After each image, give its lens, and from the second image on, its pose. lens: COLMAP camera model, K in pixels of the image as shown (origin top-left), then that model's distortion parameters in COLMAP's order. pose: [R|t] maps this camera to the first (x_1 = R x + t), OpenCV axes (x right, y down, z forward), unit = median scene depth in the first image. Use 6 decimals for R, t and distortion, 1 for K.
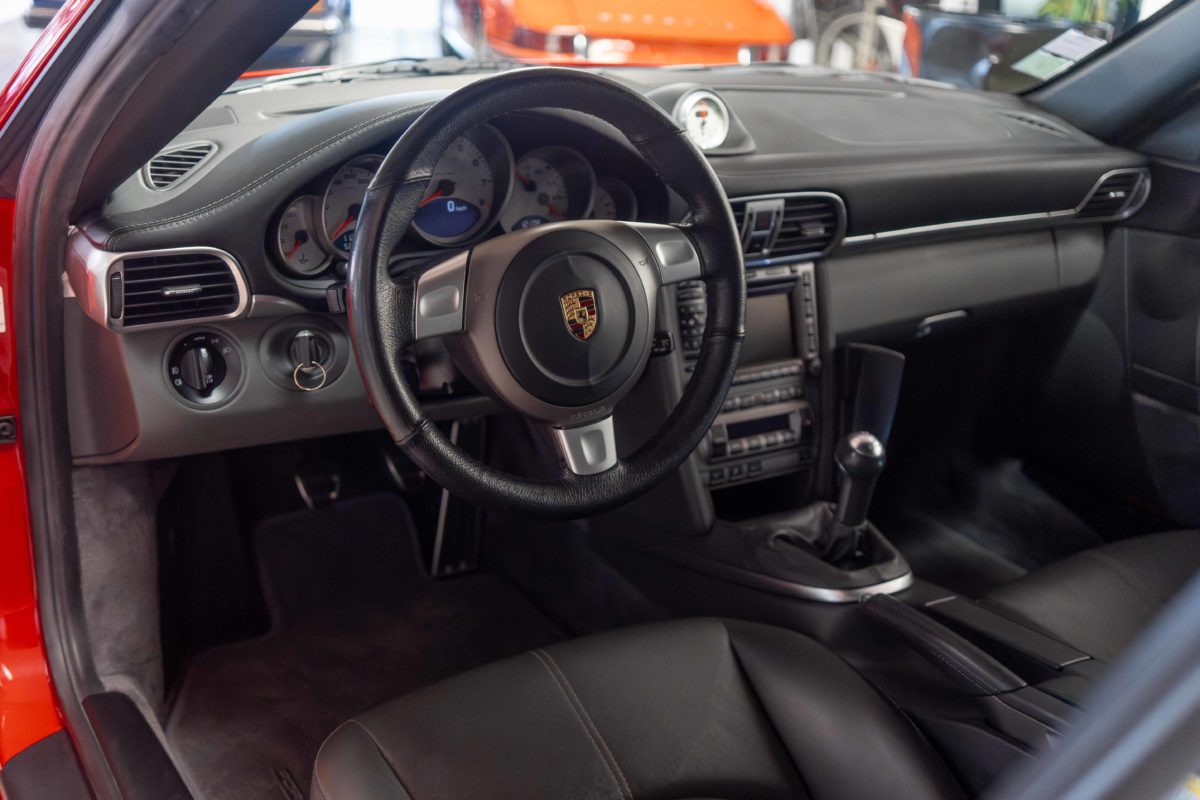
lens RADIAL K [[1395.3, 0, 599.1], [0, 1395.3, 400.5], [0, 0, 1]] dist [0.021787, 0.000000]
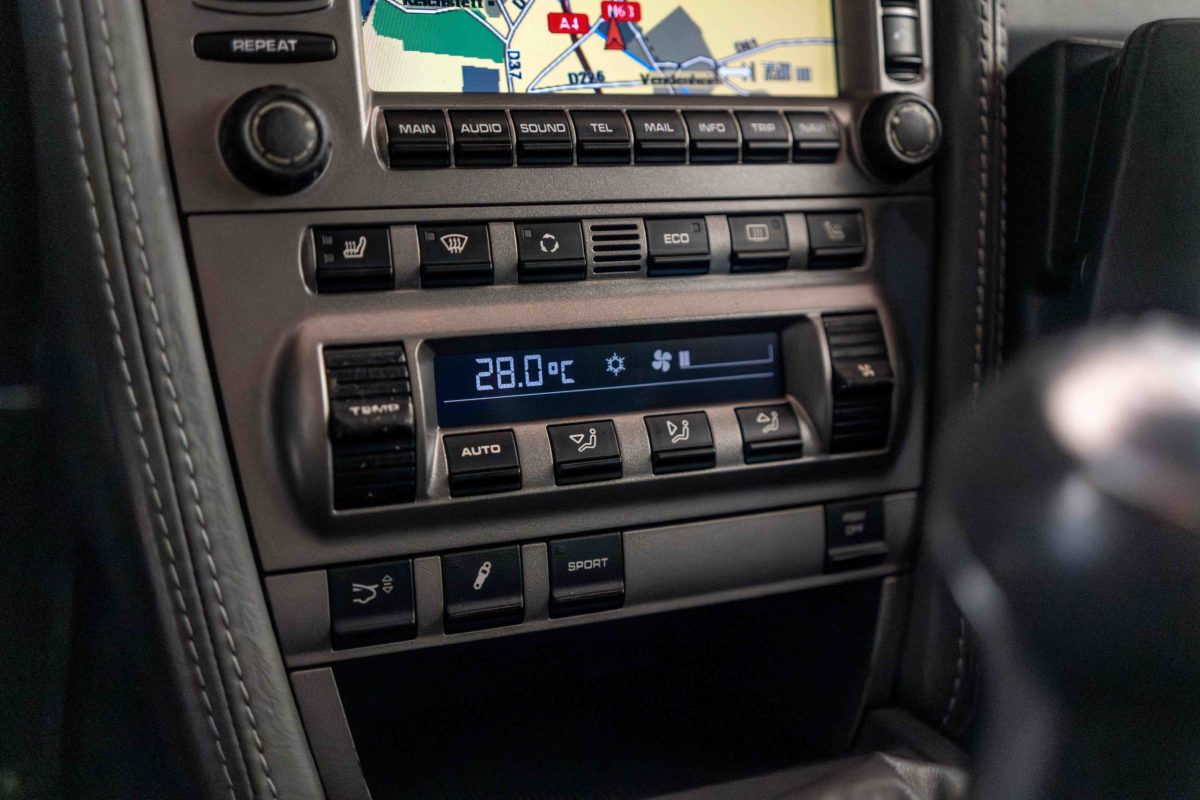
lens RADIAL K [[1395.3, 0, 569.4], [0, 1395.3, 399.7], [0, 0, 1]] dist [0.021787, 0.000000]
pose [[0.984685, 0.042753, -0.169022, 0.143272], [-0.050673, 0.997797, -0.042824, 0.032441], [0.166818, 0.050733, 0.984682, 0.786544]]
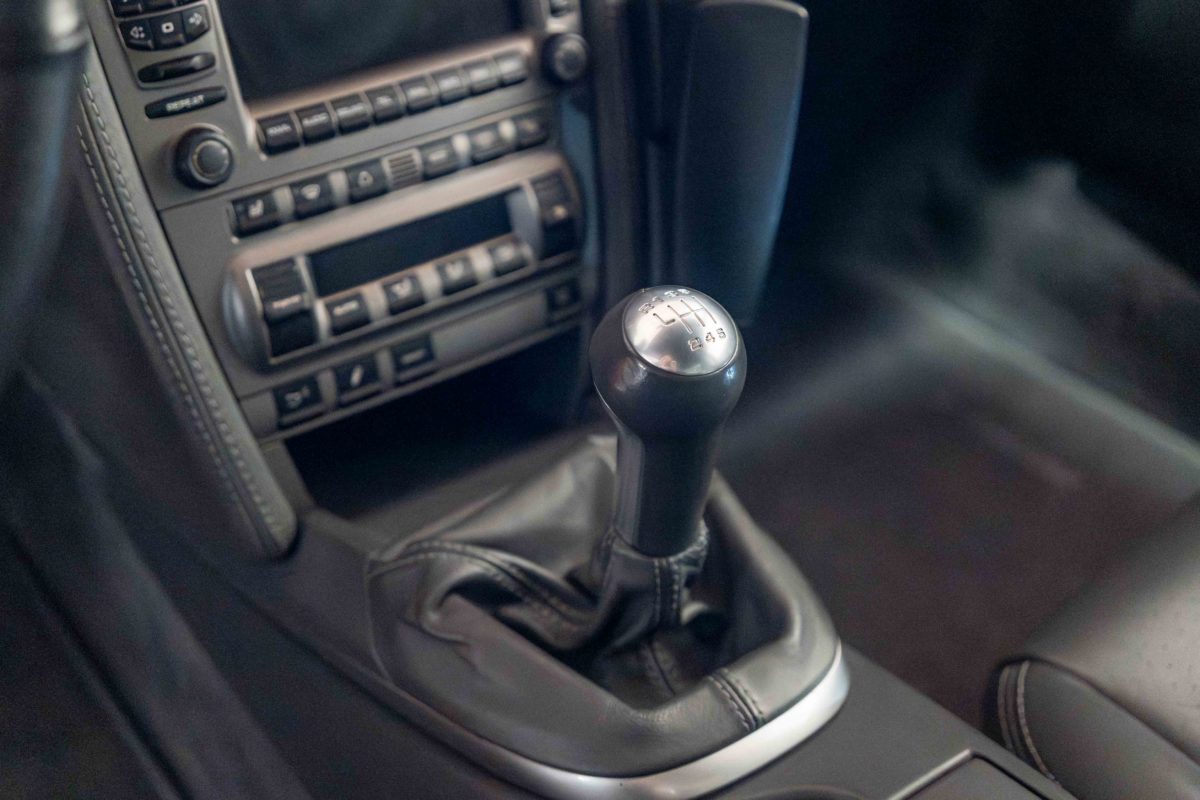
lens RADIAL K [[1578.5, 0, 604.8], [0, 1578.5, 396.6], [0, 0, 1]] dist [0.007961, 0.000000]
pose [[0.996238, -0.080076, 0.033130, 0.146371], [0.069603, 0.967129, 0.244574, -0.039137], [-0.051625, -0.241348, 0.969065, 0.592202]]
